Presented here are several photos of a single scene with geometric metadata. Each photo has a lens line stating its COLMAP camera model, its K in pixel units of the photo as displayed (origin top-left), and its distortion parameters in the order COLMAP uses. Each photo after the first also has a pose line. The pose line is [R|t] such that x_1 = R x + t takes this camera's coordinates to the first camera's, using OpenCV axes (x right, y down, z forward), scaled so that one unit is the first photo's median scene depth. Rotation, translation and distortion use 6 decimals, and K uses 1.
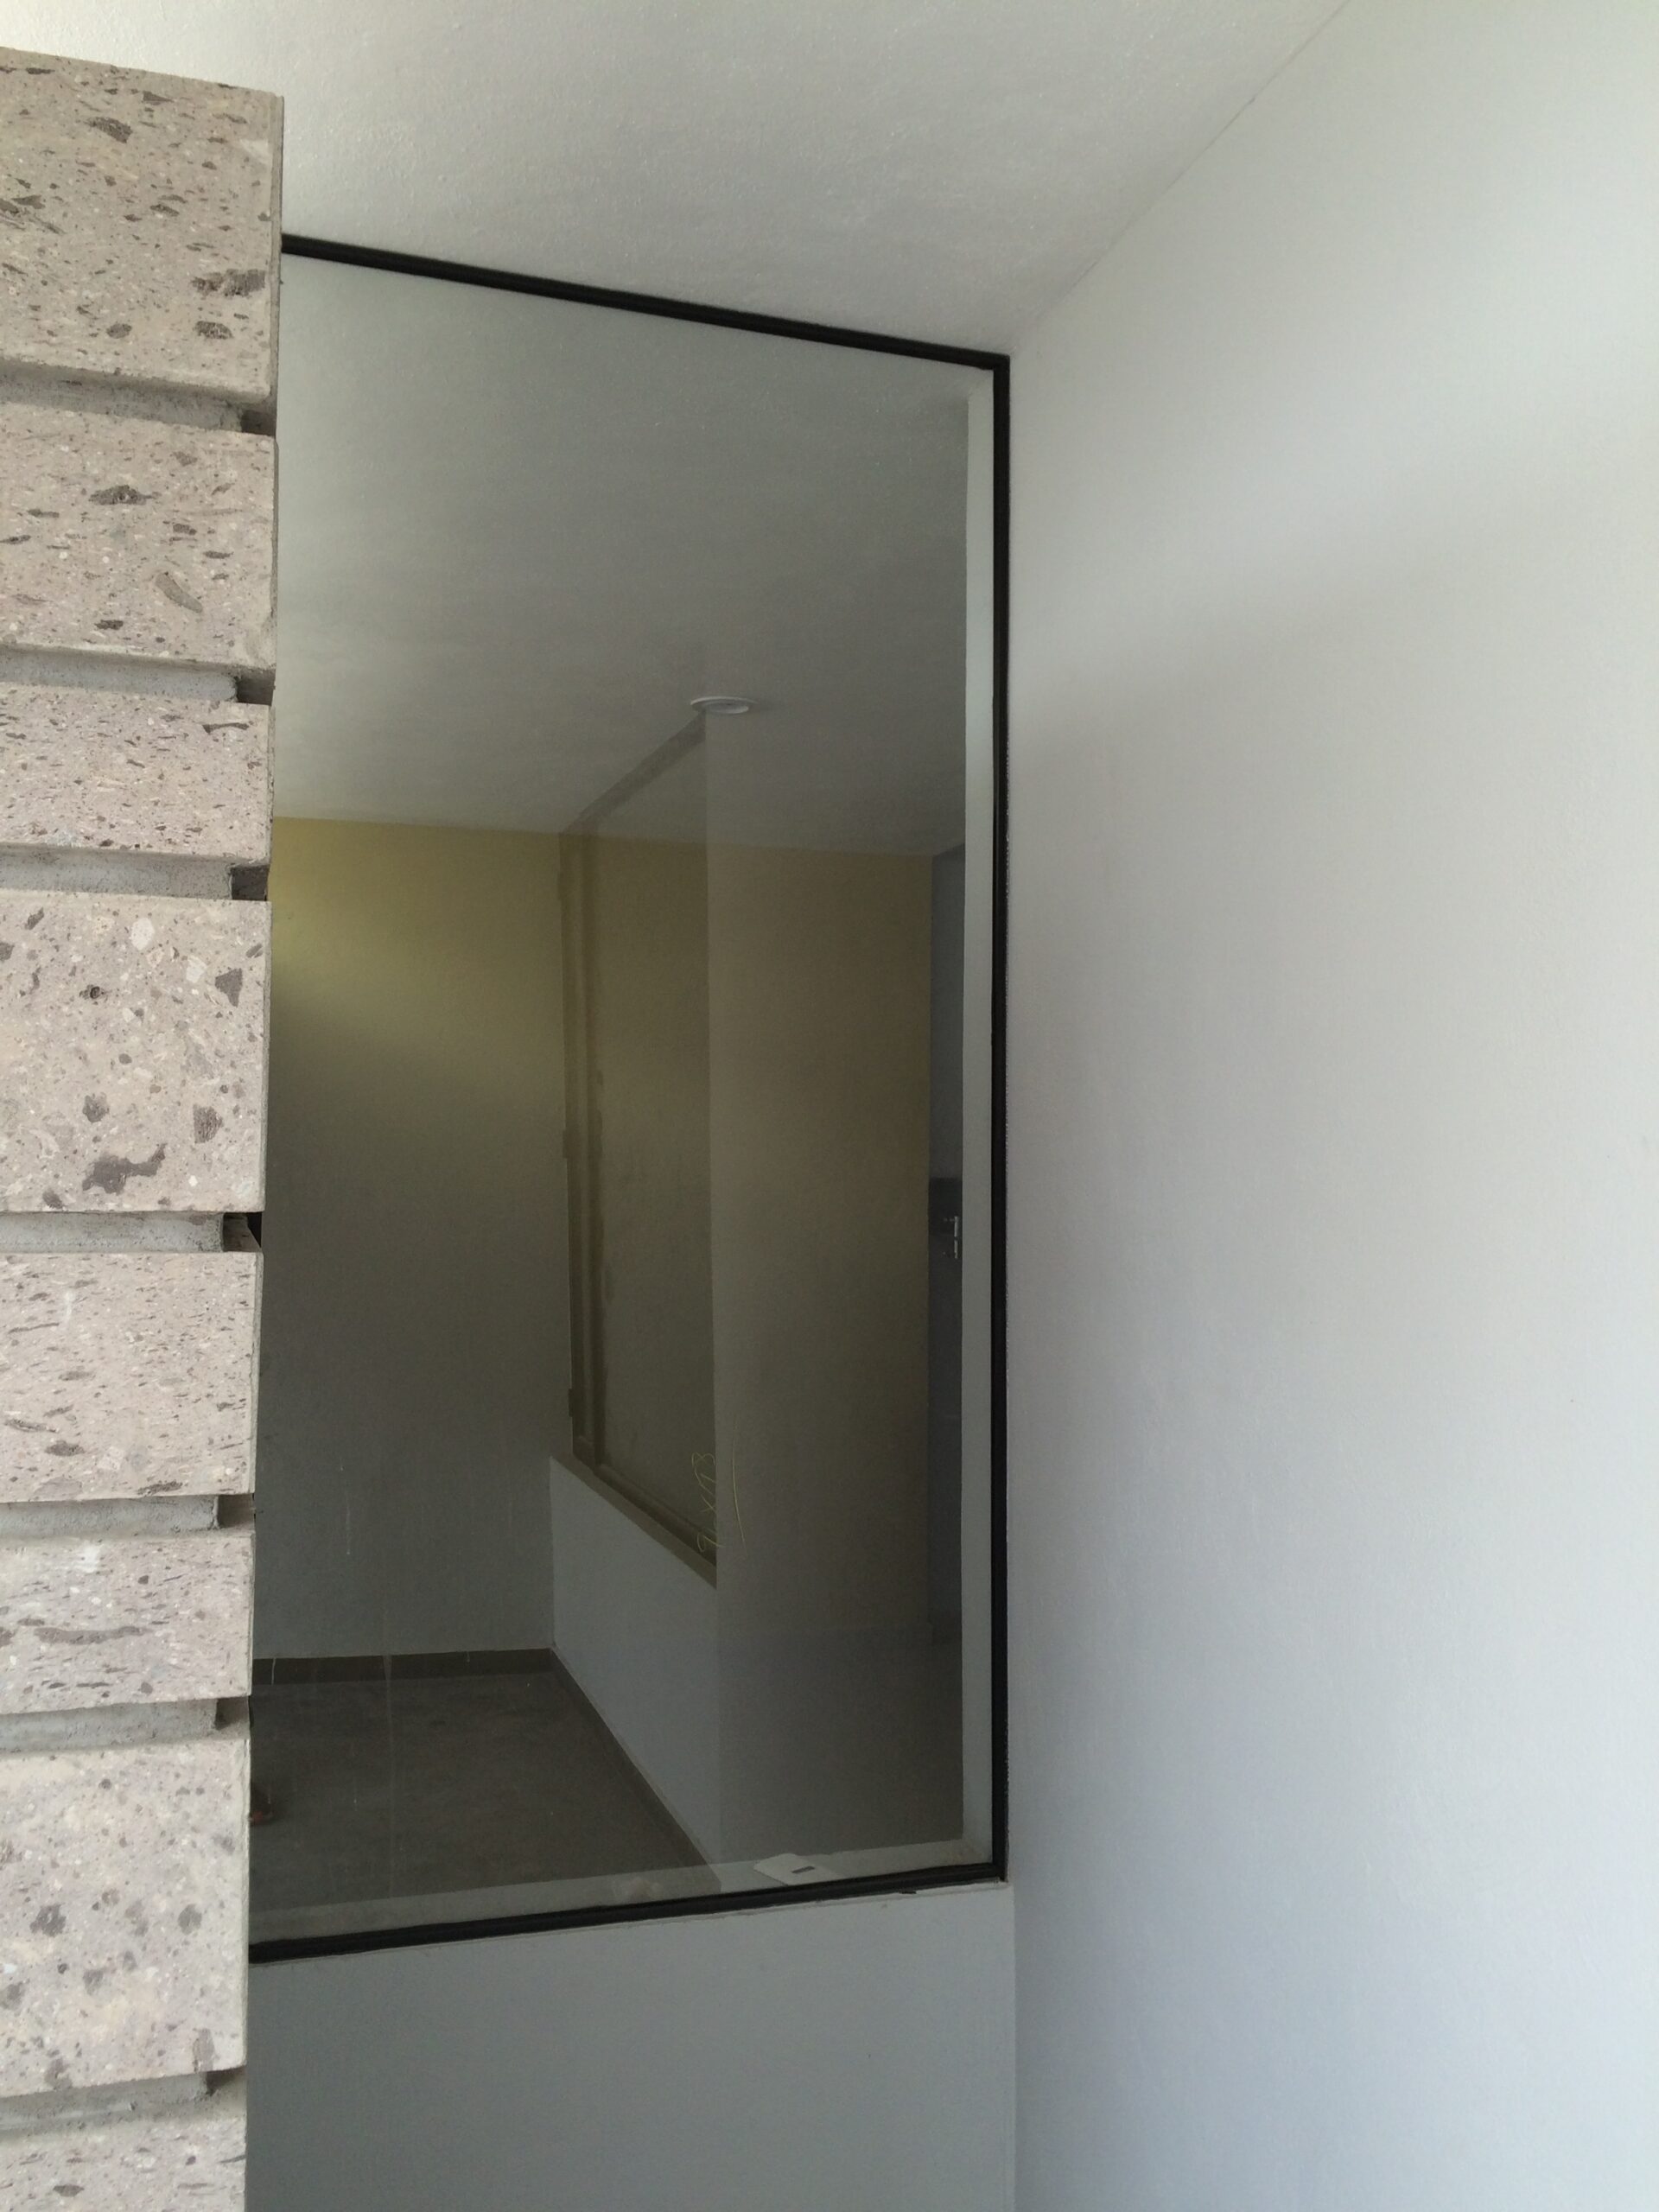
lens RADIAL K [[1899.9, 0, 831.6], [0, 1899.9, 1135.9], [0, 0, 1]] dist [0.080354, -0.121358]
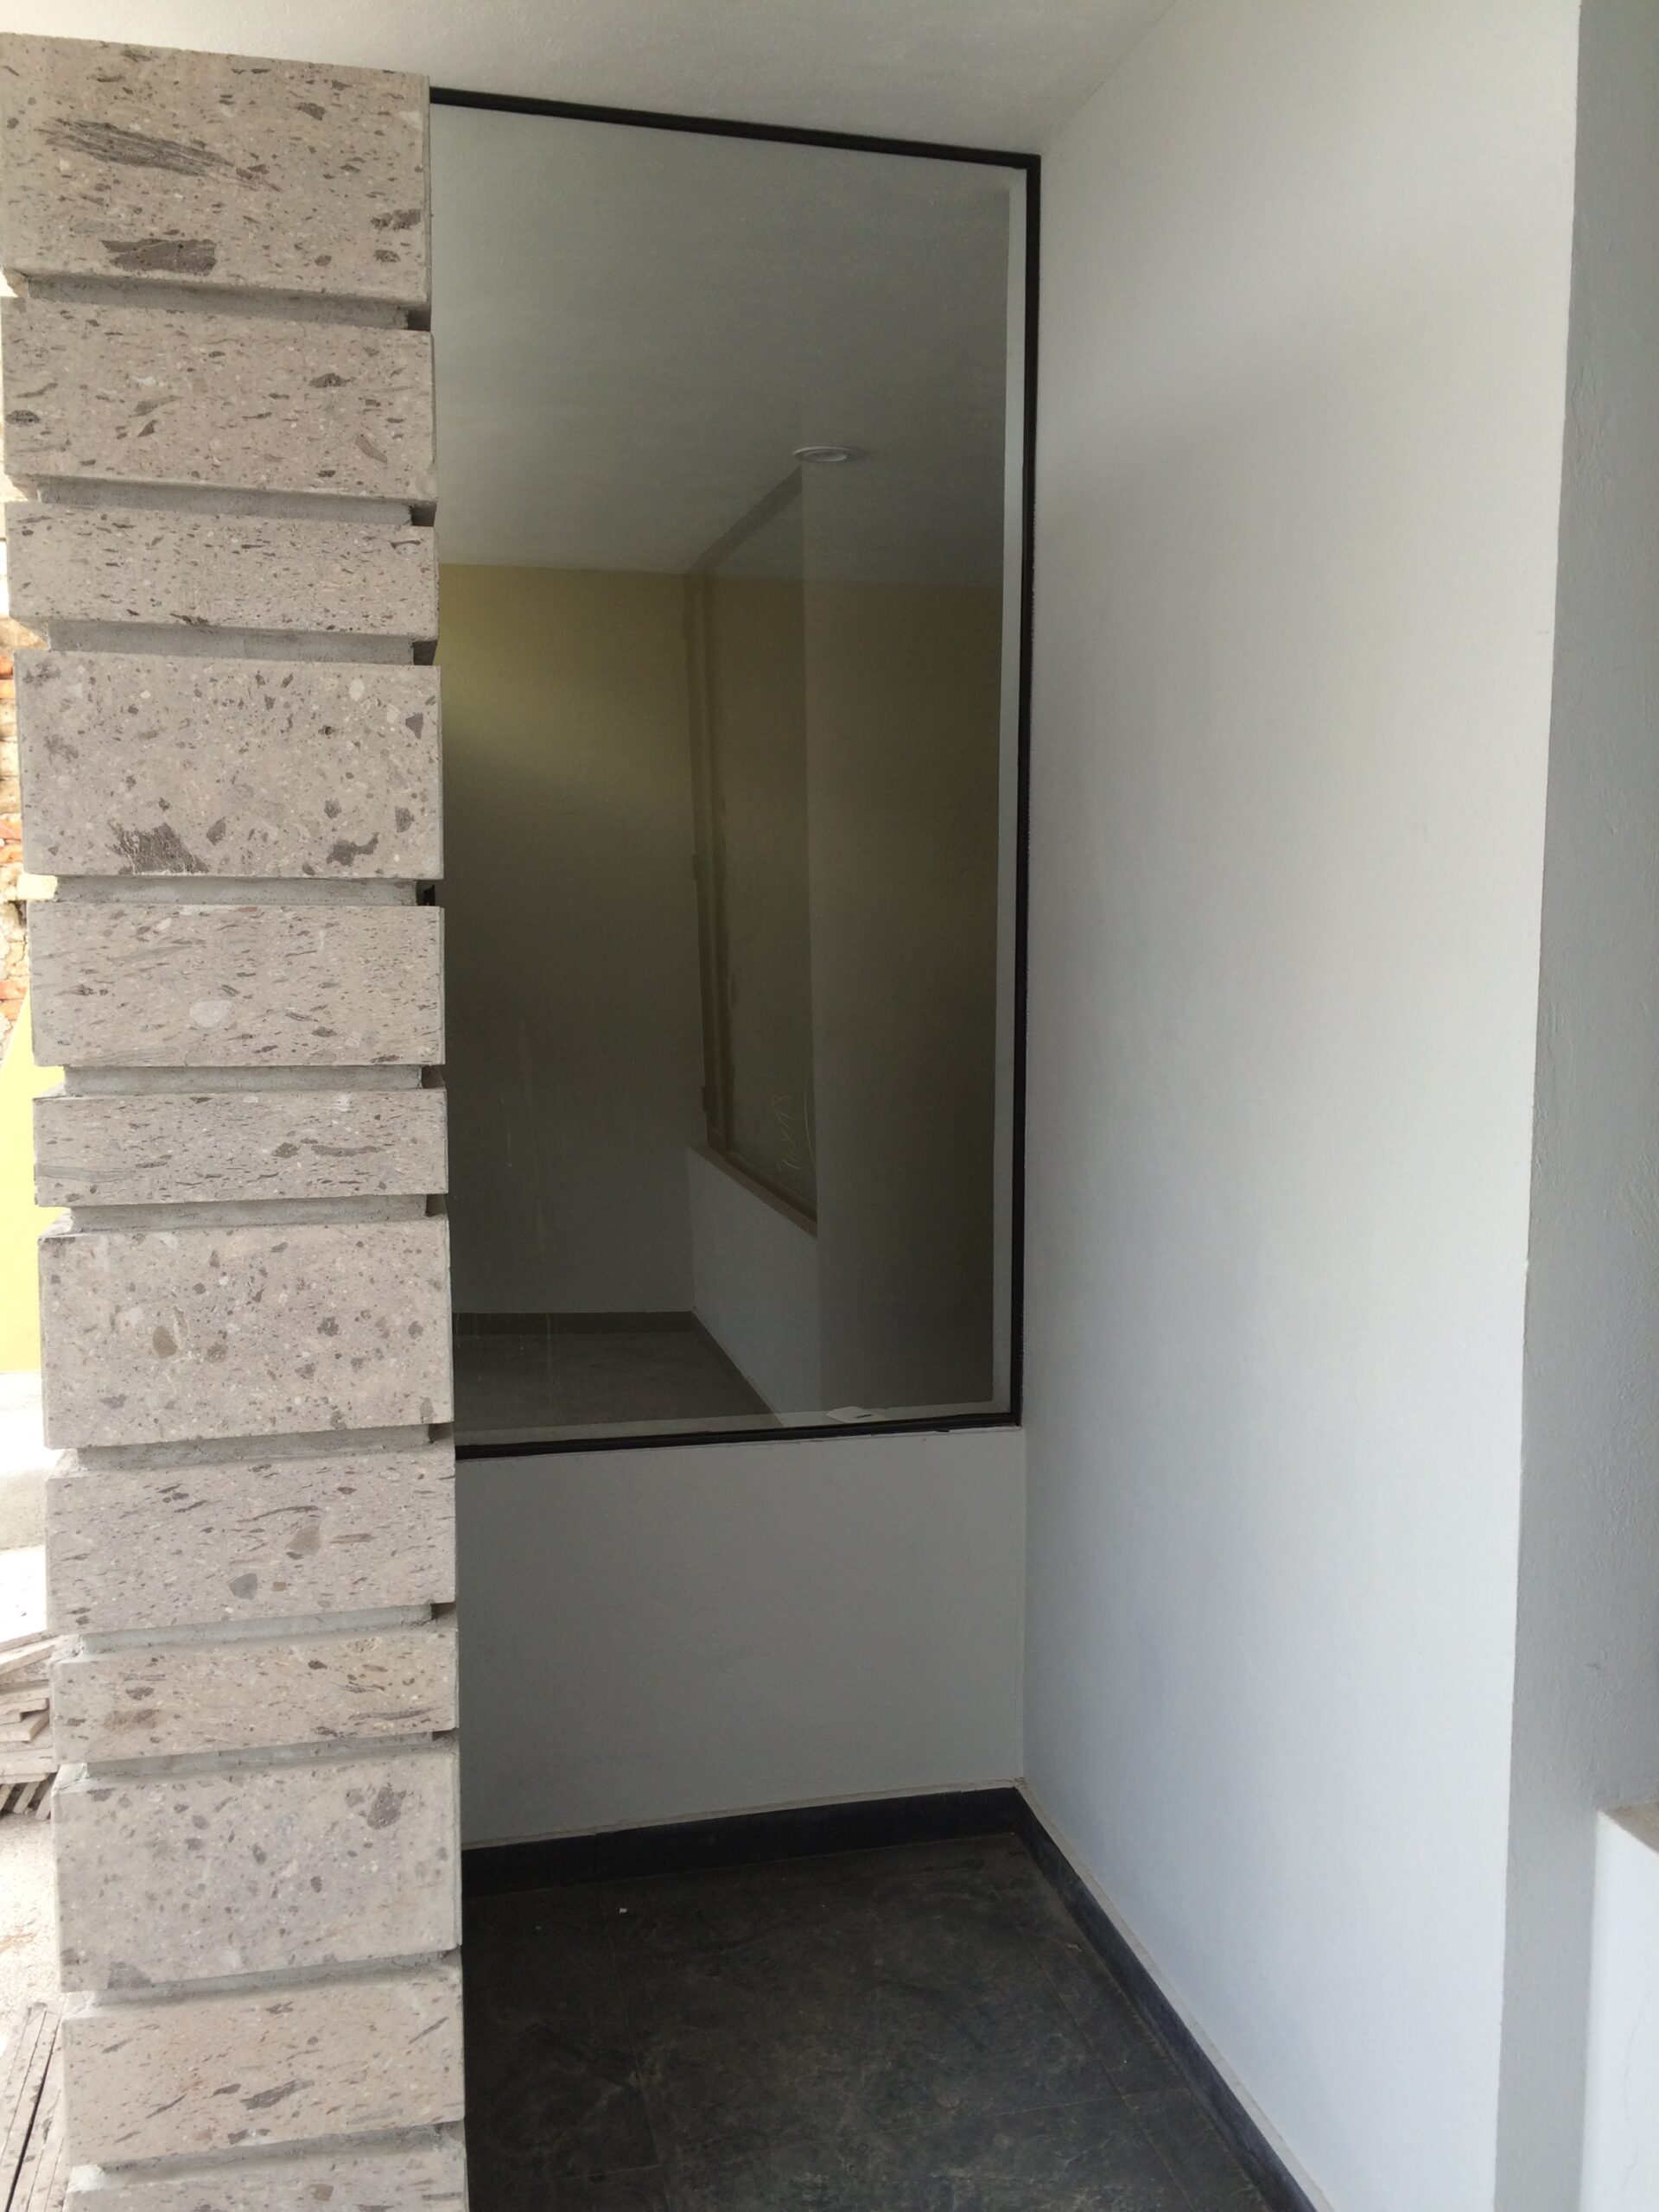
lens RADIAL K [[1899.9, 0, 831.6], [0, 1899.9, 1135.9], [0, 0, 1]] dist [0.080354, -0.121358]
pose [[0.996852, 0.004915, -0.079136, 0.127633], [0.006111, 0.990345, 0.138489, 0.034107], [0.079052, -0.138536, 0.987197, -0.487184]]
